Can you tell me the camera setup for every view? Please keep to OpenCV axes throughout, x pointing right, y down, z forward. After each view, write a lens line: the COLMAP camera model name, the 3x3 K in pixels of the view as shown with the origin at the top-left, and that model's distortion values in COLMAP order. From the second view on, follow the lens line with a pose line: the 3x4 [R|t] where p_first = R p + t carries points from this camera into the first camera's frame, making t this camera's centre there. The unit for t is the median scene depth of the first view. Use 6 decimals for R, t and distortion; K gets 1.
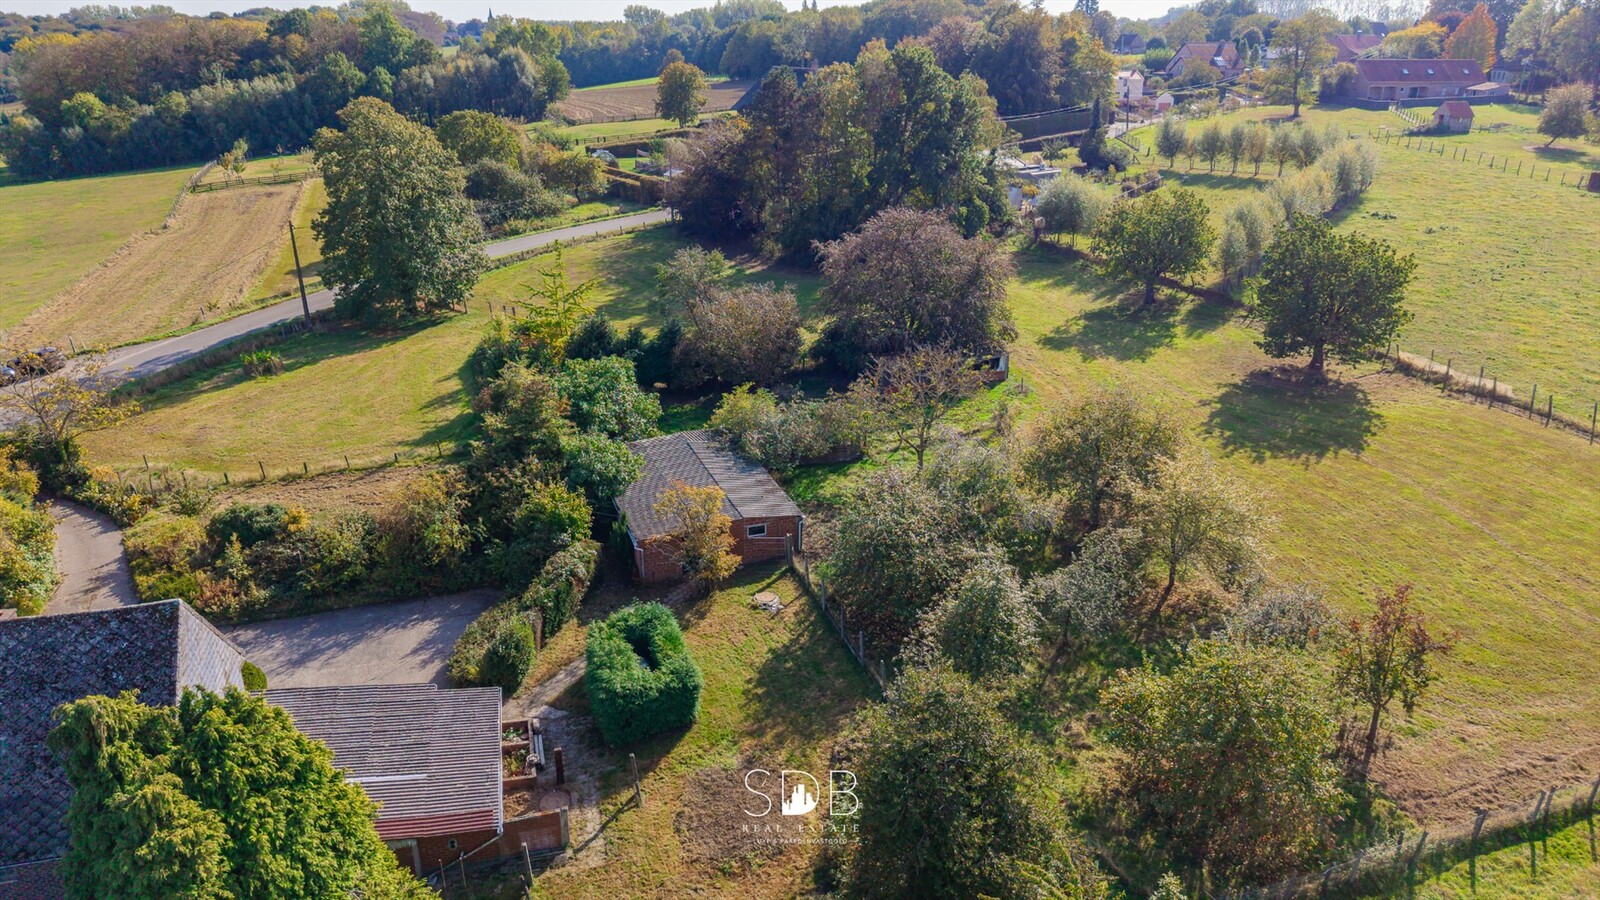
lens RADIAL K [[1084.9, 0, 788.3], [0, 1084.9, 473.0], [0, 0, 1]] dist [0.020780, -0.008200]
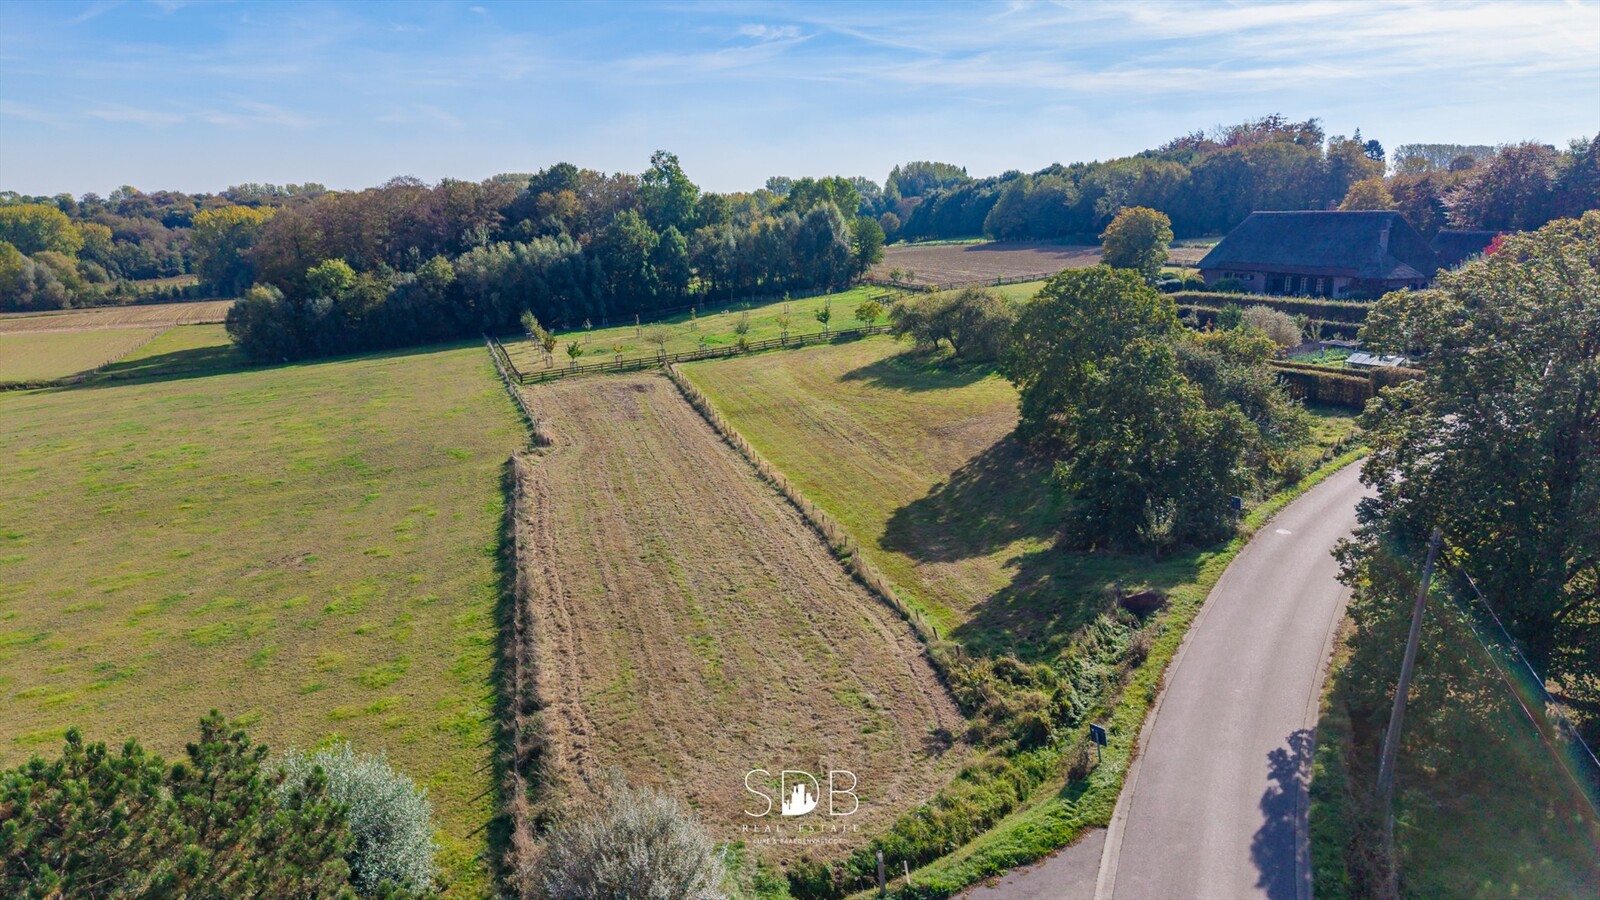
lens RADIAL K [[1084.9, 0, 798.8], [0, 1084.9, 460.4], [0, 0, 1]] dist [0.020780, -0.008200]
pose [[0.998641, 0.002449, -0.052069, -0.243114], [-0.010575, 0.987641, -0.156374, -0.071929], [0.051042, 0.156712, 0.986325, 0.229330]]
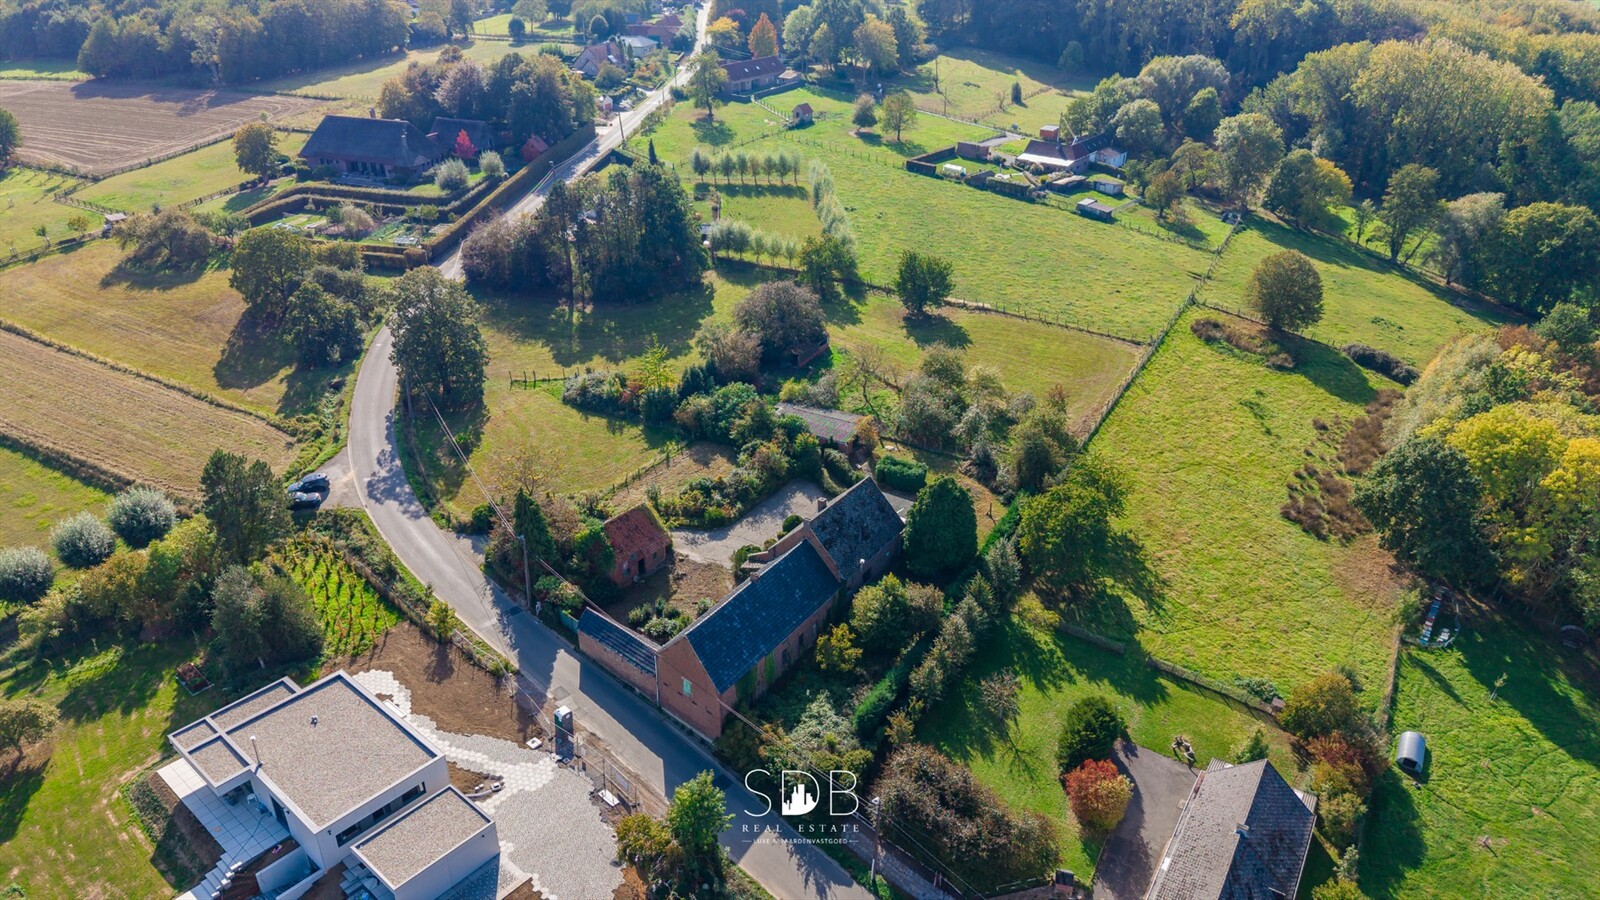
lens RADIAL K [[1084.9, 0, 813.3], [0, 1084.9, 464.9], [0, 0, 1]] dist [0.020780, -0.008200]
pose [[0.750234, -0.311351, 0.583274, -0.364921], [0.248360, 0.950287, 0.187809, -0.084763], [-0.612752, 0.003962, 0.790265, -0.229816]]
